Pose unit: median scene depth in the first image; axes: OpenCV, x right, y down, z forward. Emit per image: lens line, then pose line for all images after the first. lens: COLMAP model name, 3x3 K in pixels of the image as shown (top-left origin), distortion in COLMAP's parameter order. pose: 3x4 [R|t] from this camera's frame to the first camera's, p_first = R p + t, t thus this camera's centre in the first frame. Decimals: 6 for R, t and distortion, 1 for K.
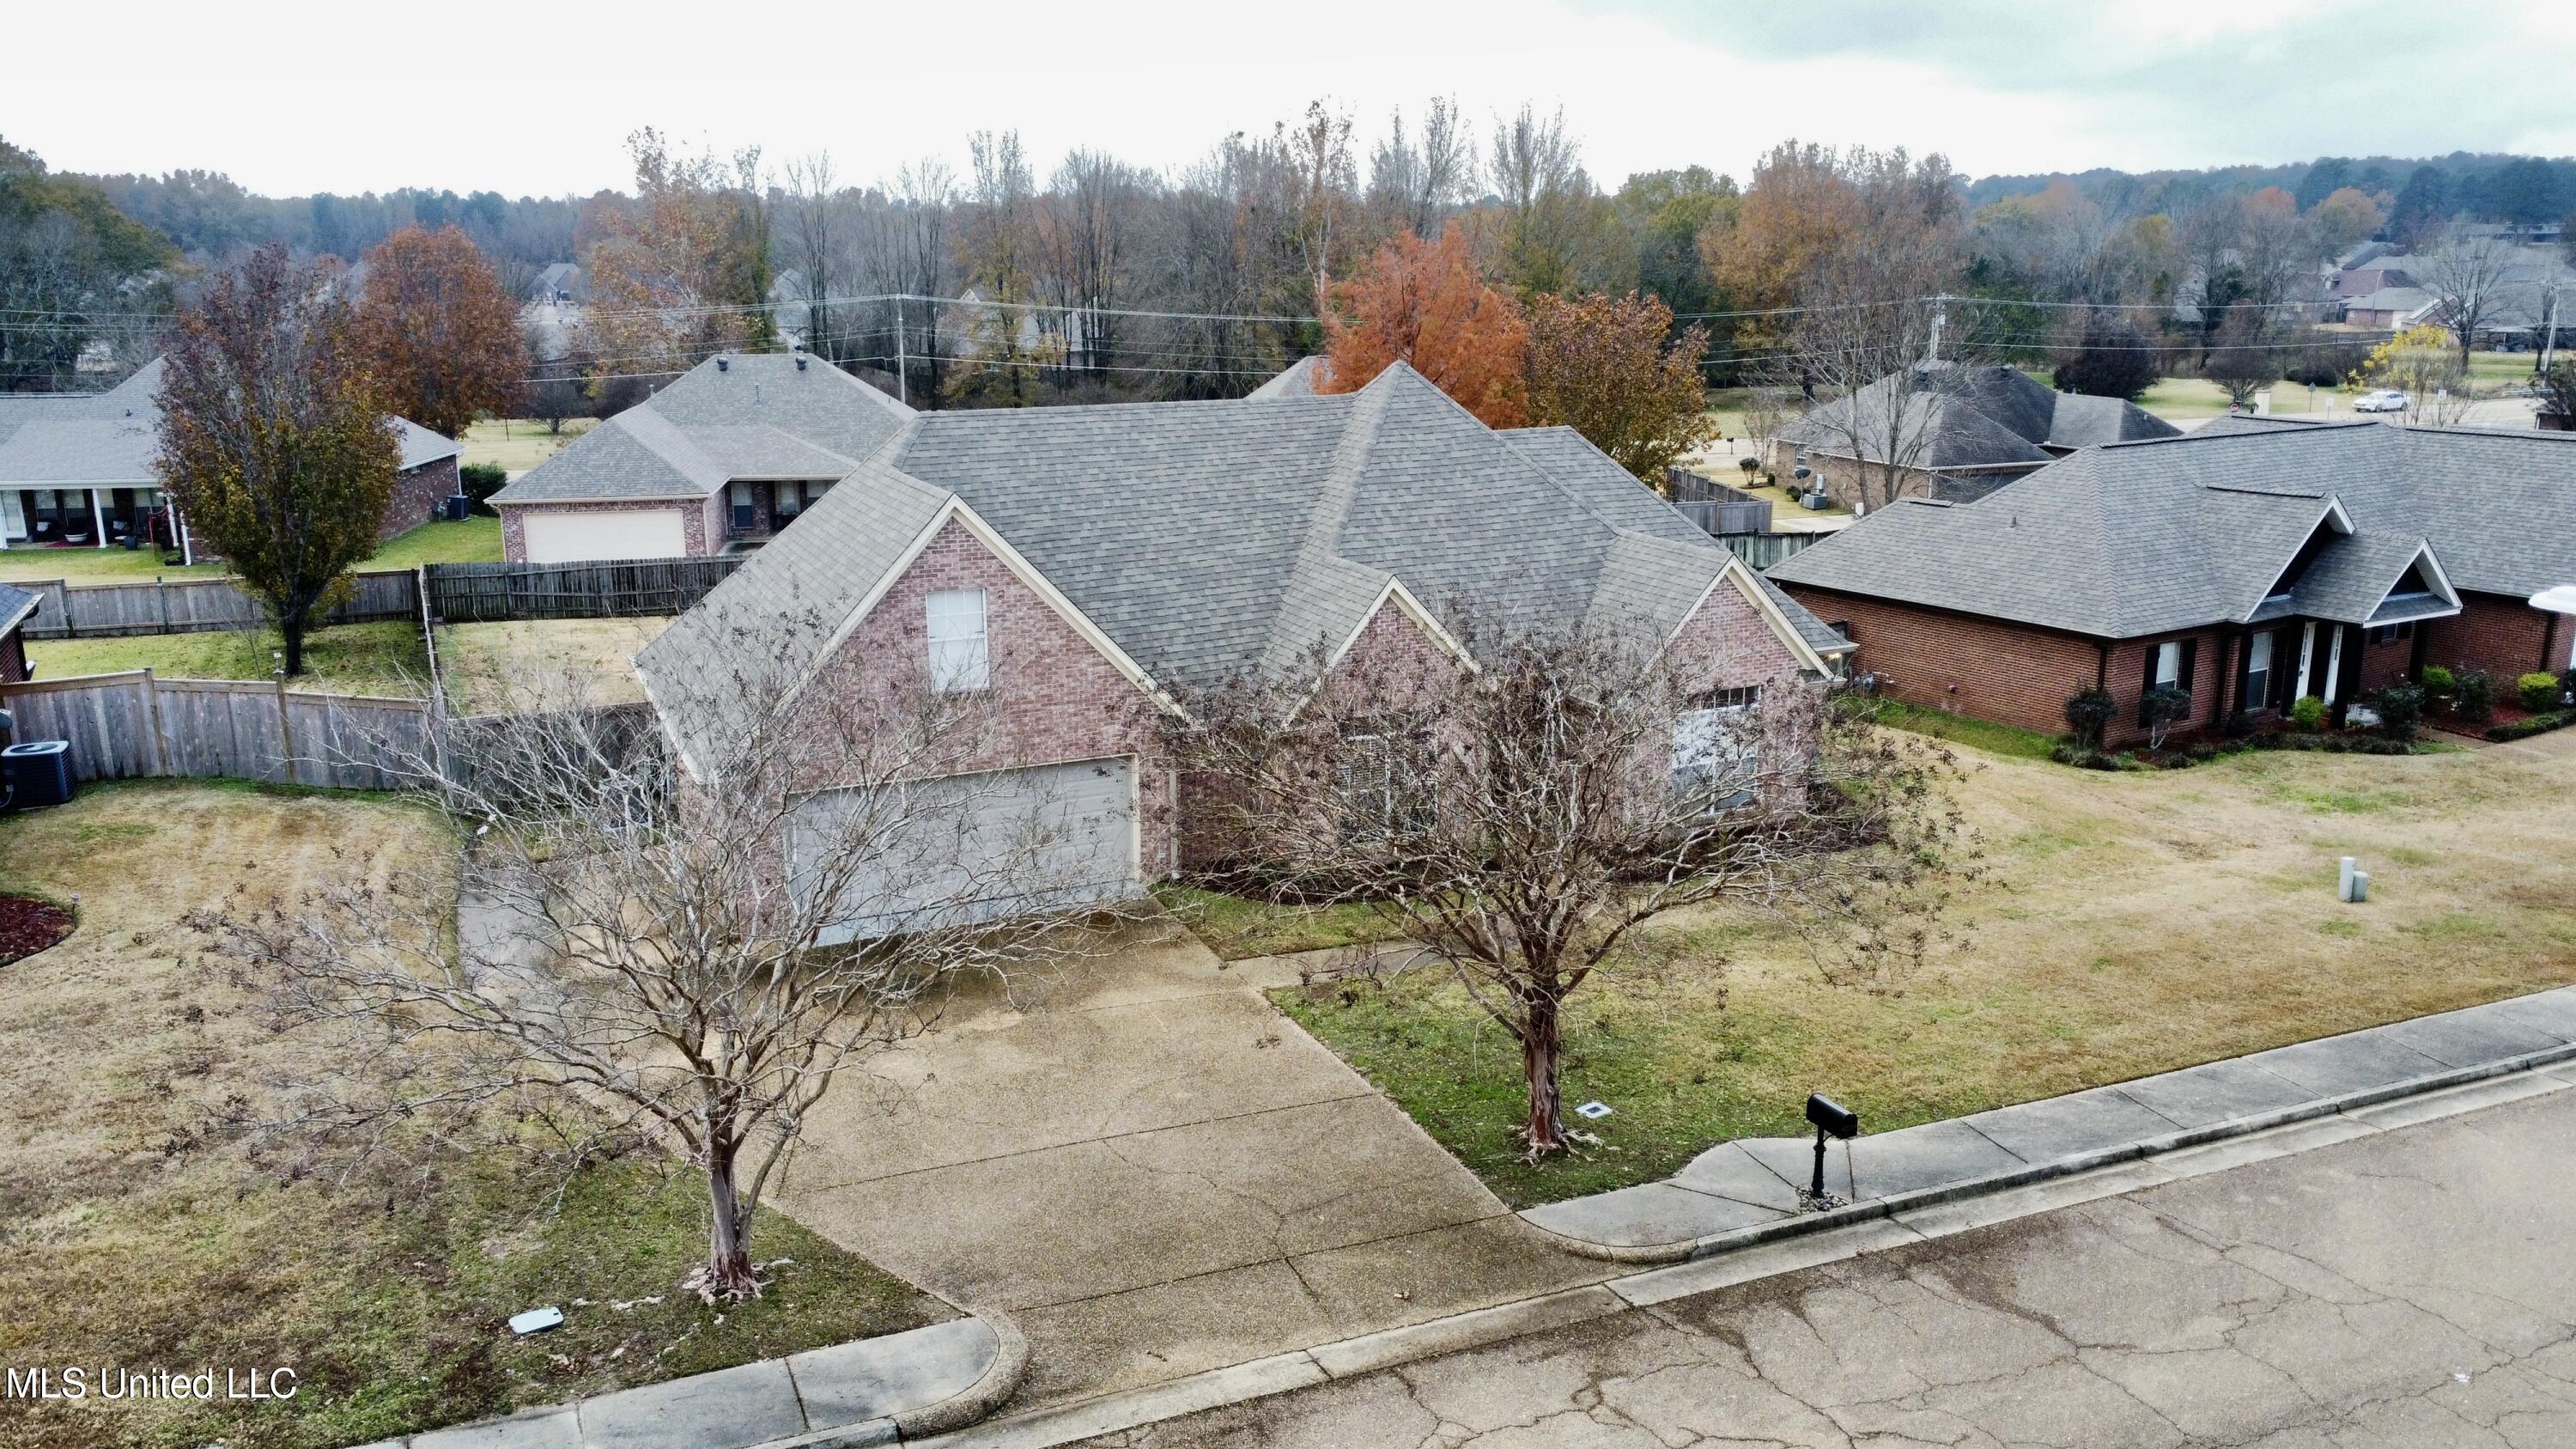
lens RADIAL K [[1929.5, 0, 1293.6], [0, 1929.5, 740.4], [0, 0, 1]] dist [0.010749, 0.000705]
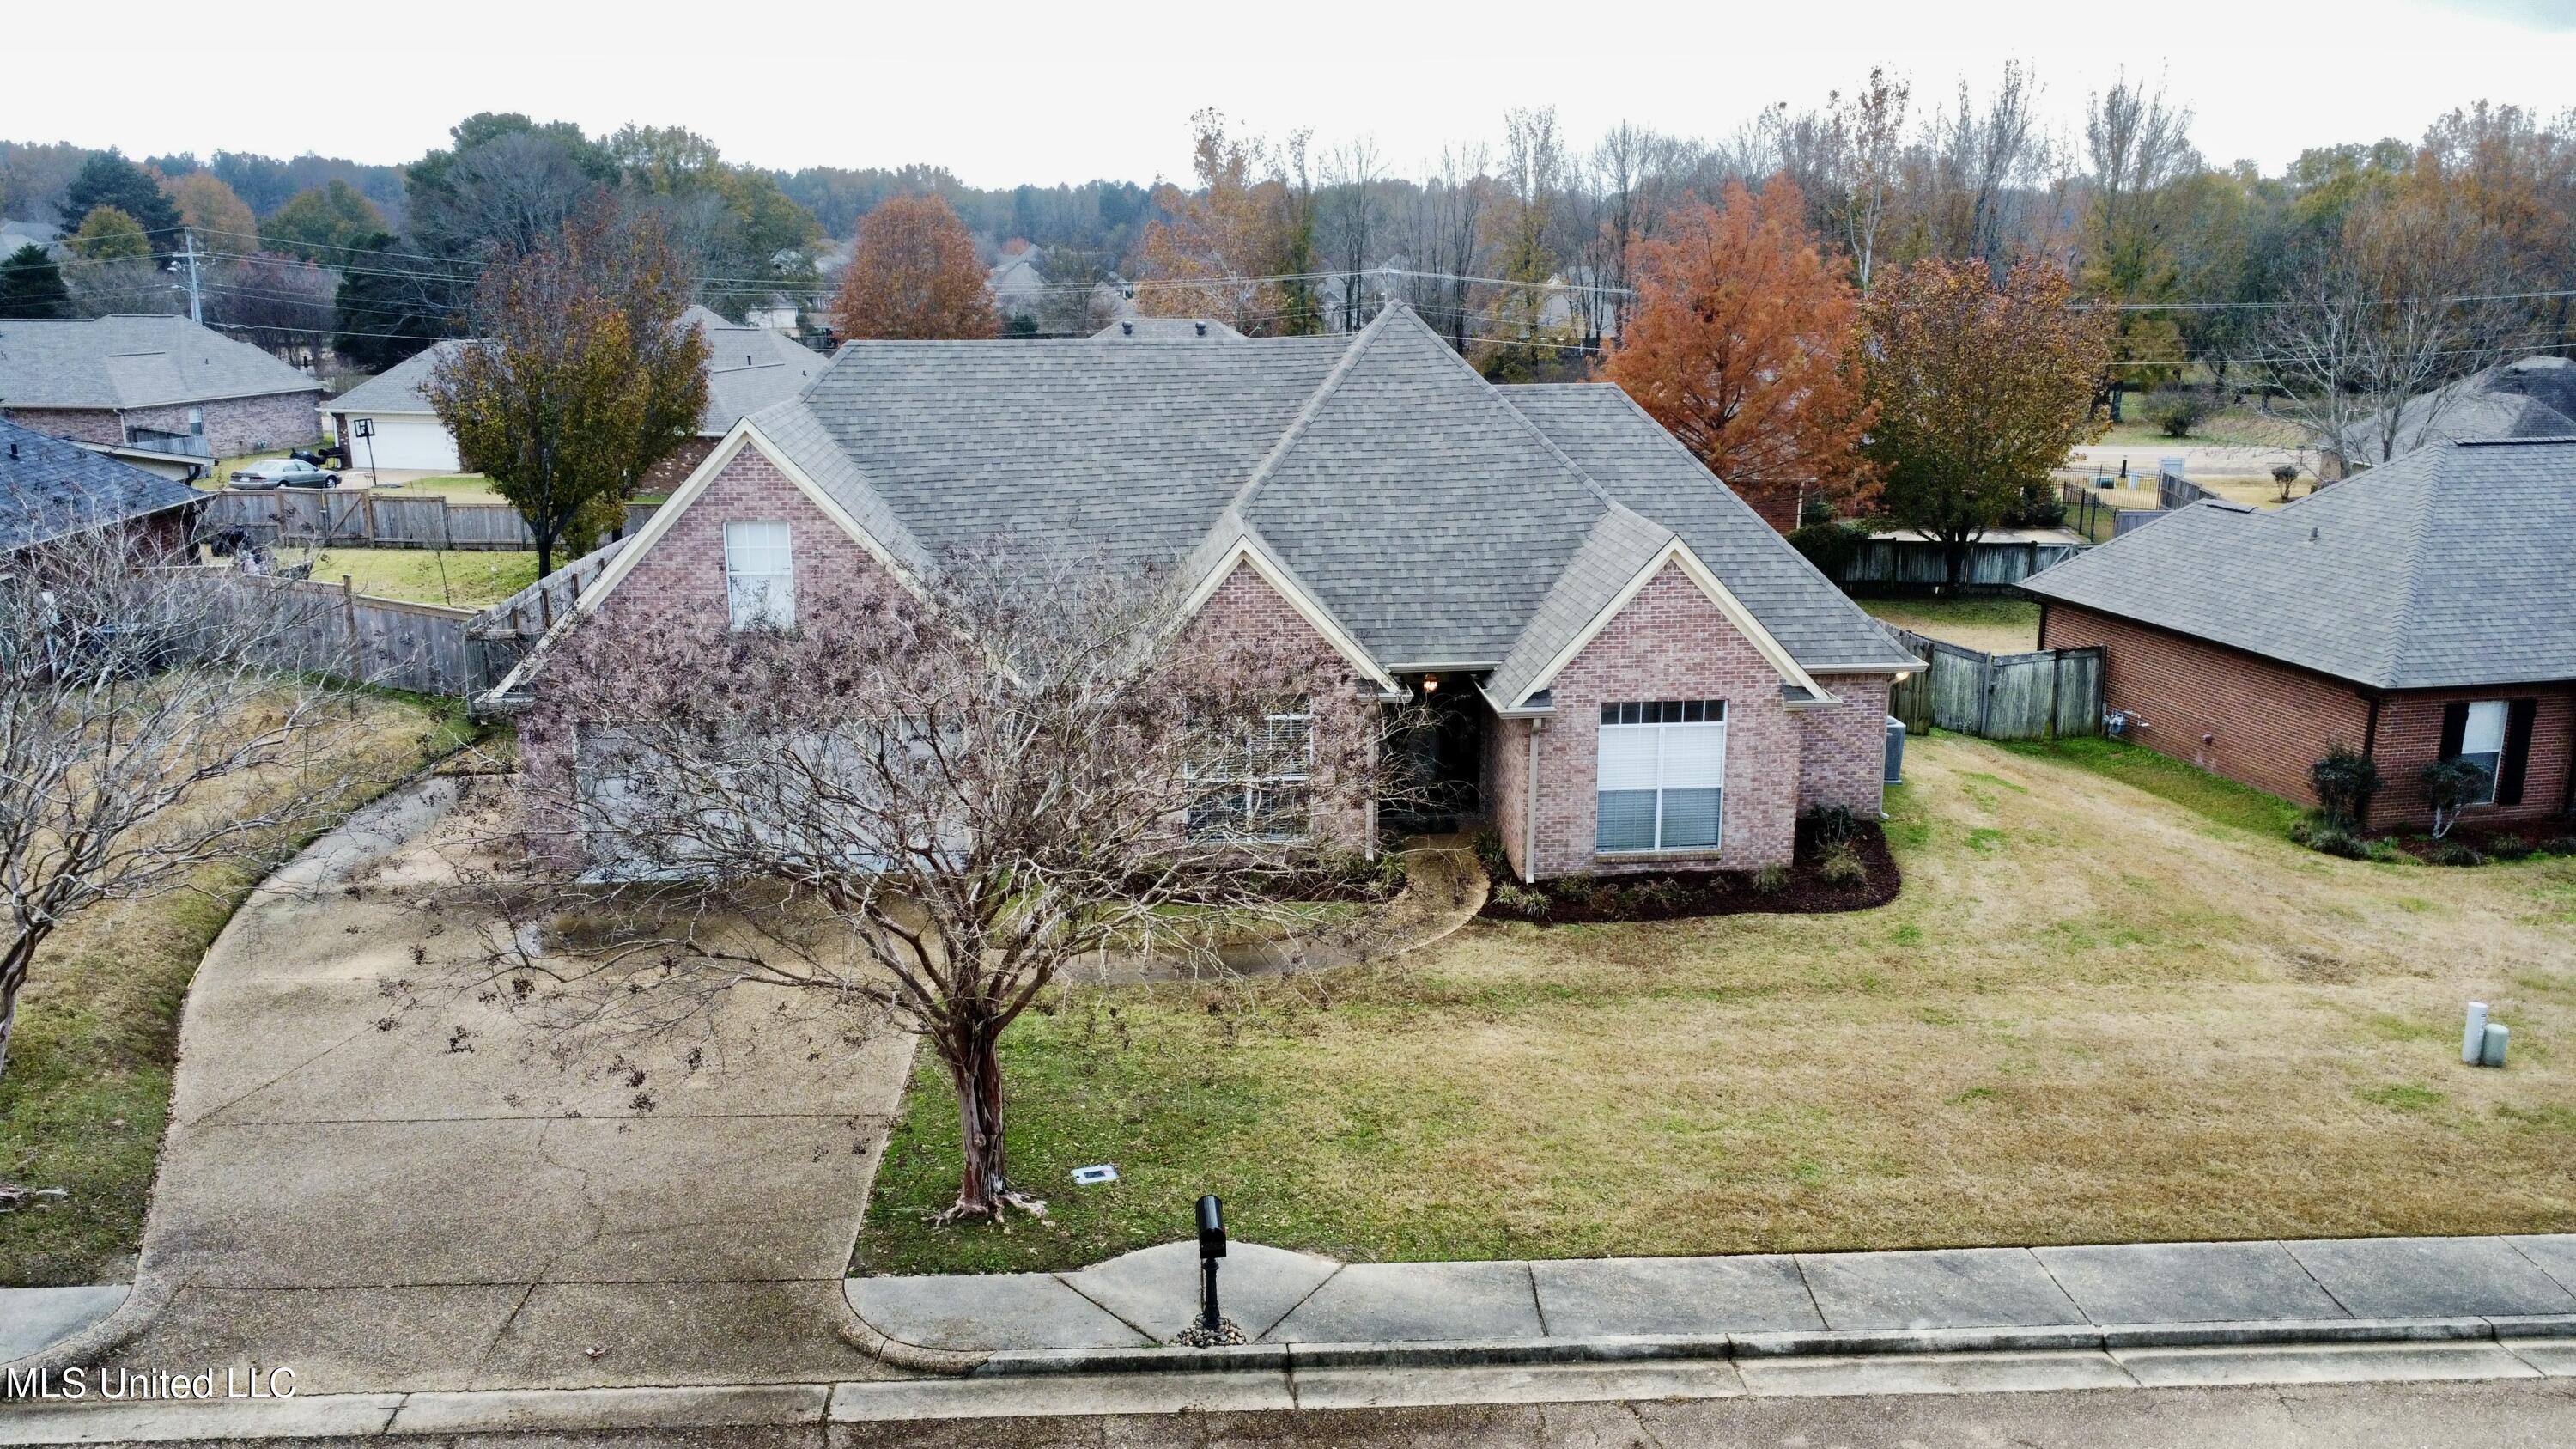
lens RADIAL K [[1929.5, 0, 1293.6], [0, 1929.5, 740.4], [0, 0, 1]] dist [0.010749, 0.000705]
pose [[0.943547, 0.088688, -0.319144, 0.325400], [-0.087638, 0.995996, 0.017680, -0.009687], [0.319434, 0.011288, 0.947541, 0.166919]]
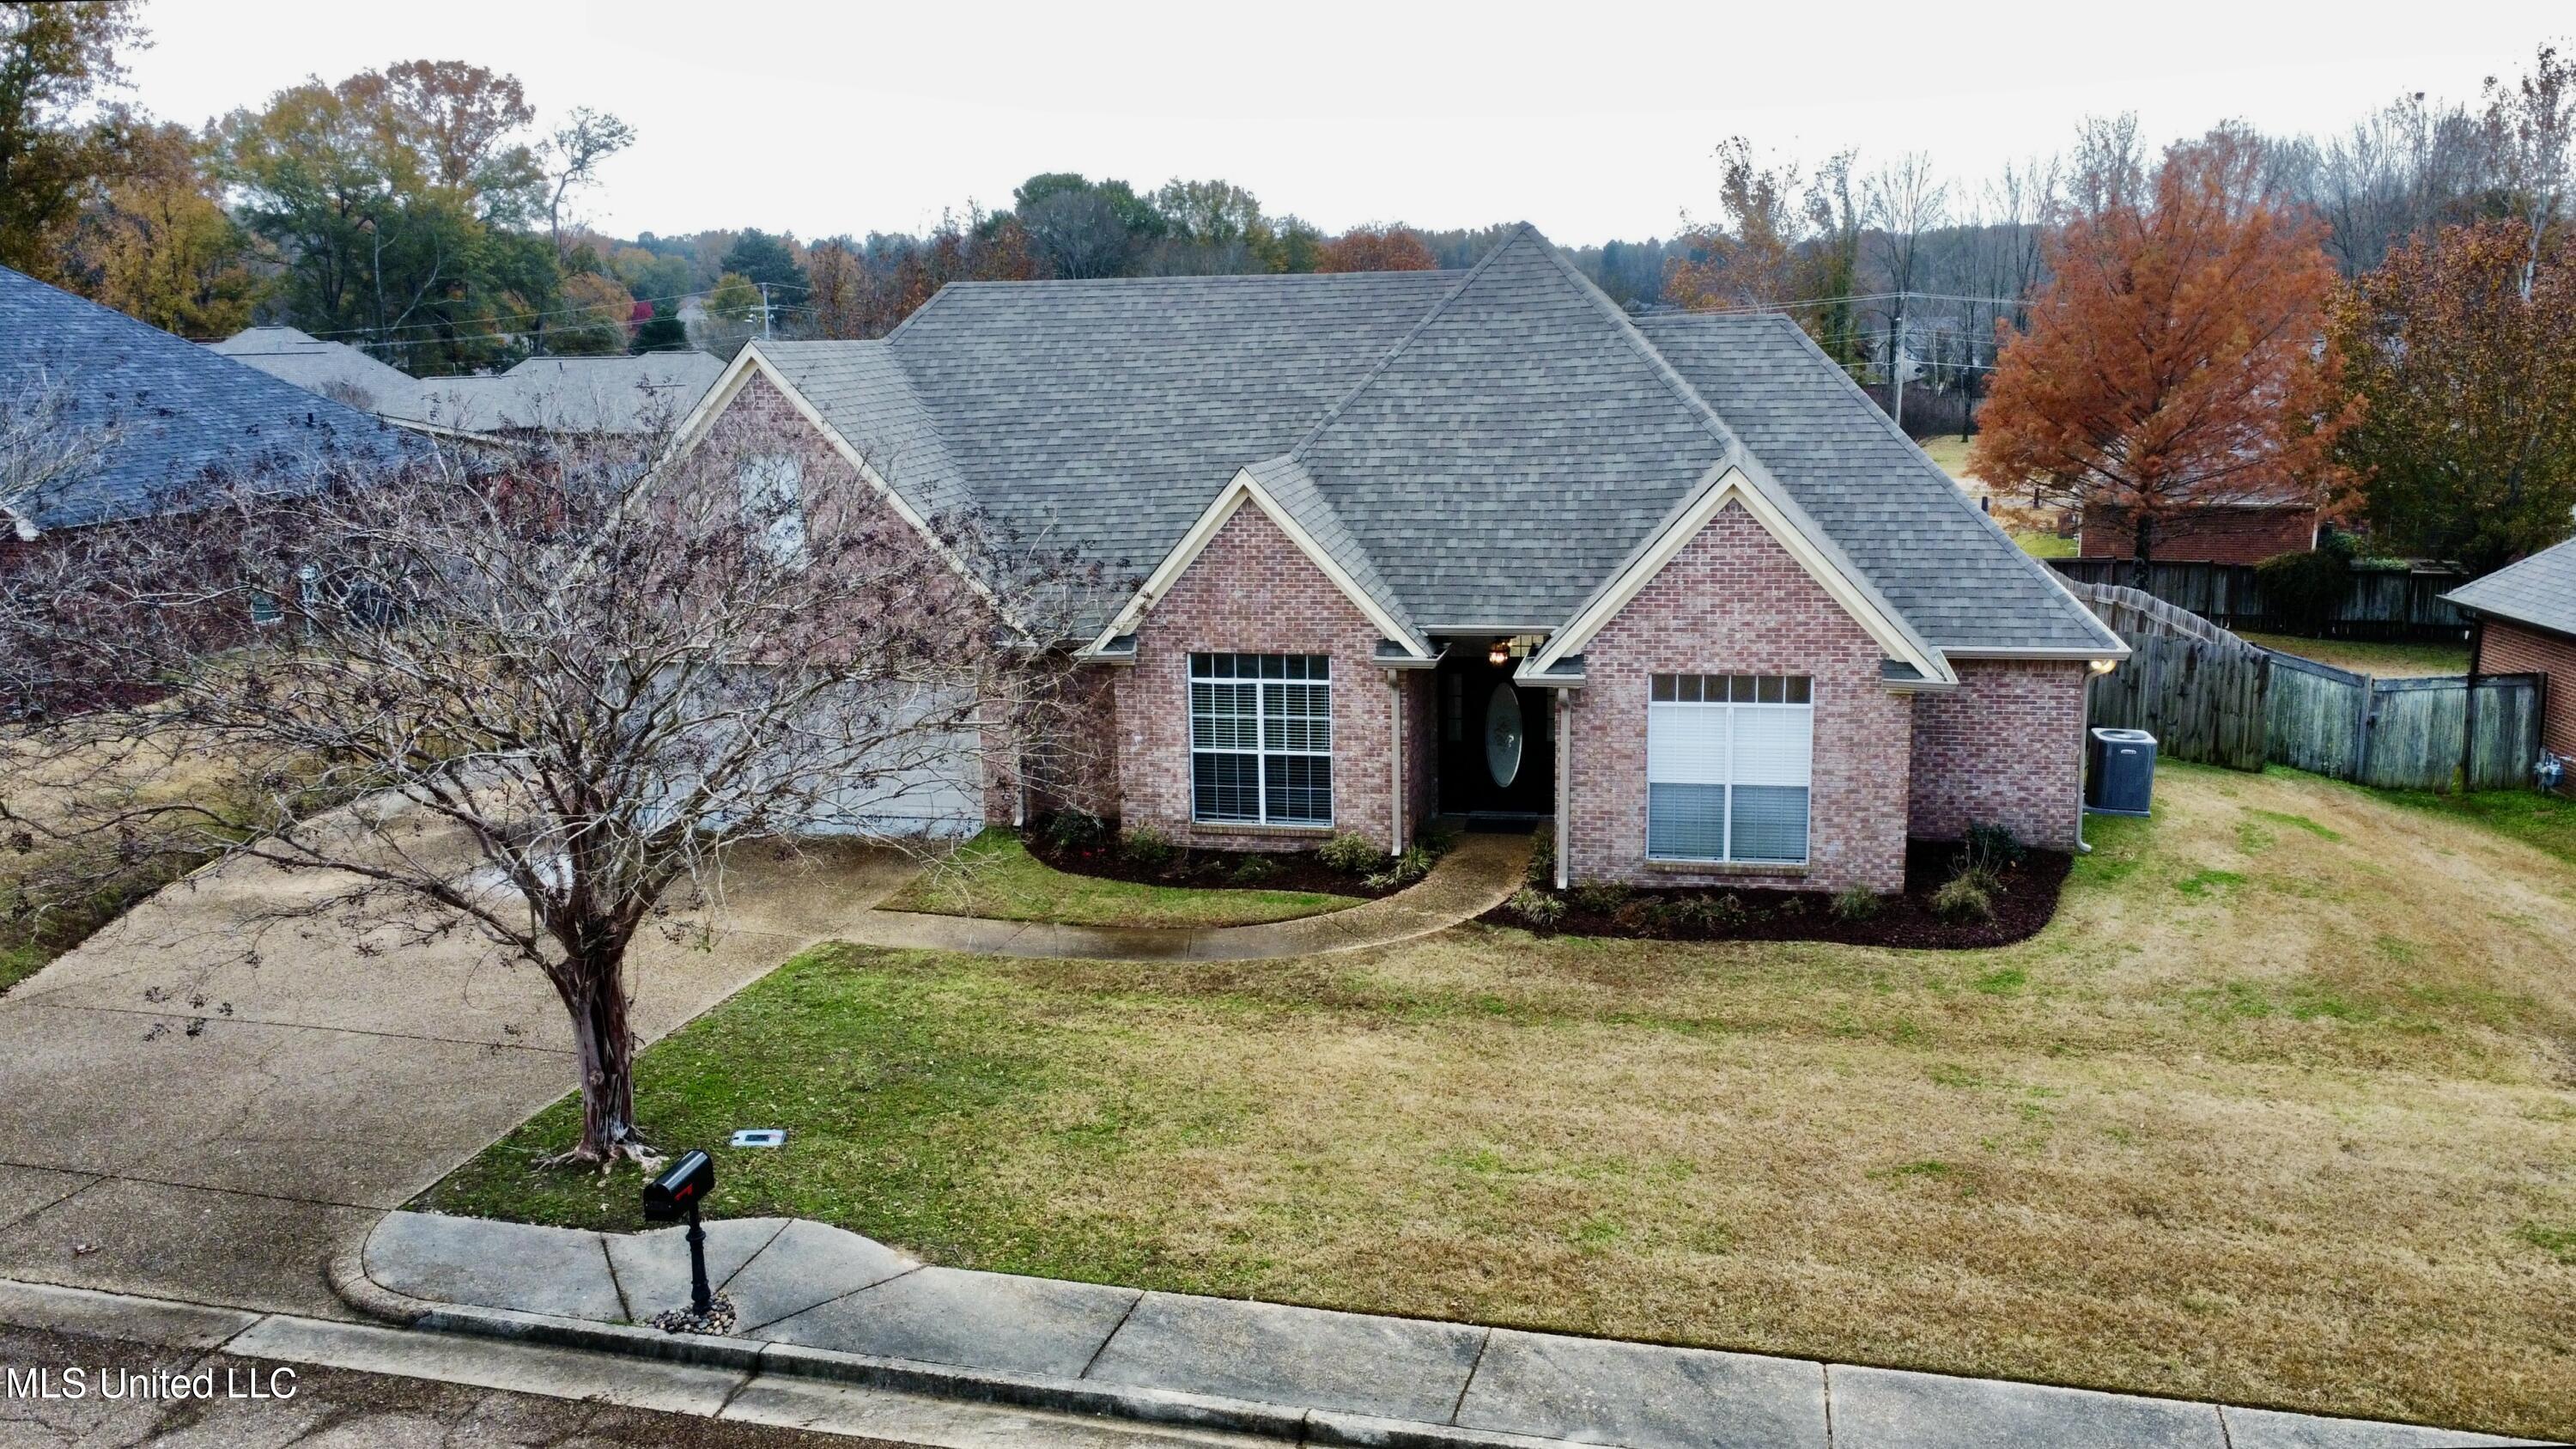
lens RADIAL K [[1992.0, 0, 1293.6], [0, 1992.0, 734.8], [0, 0, 1]] dist [0.012216, -0.003801]
pose [[0.803019, 0.114219, -0.584905, 0.489696], [-0.133650, 0.990978, 0.010028, 0.007679], [0.580773, 0.070120, 0.811040, 0.345263]]
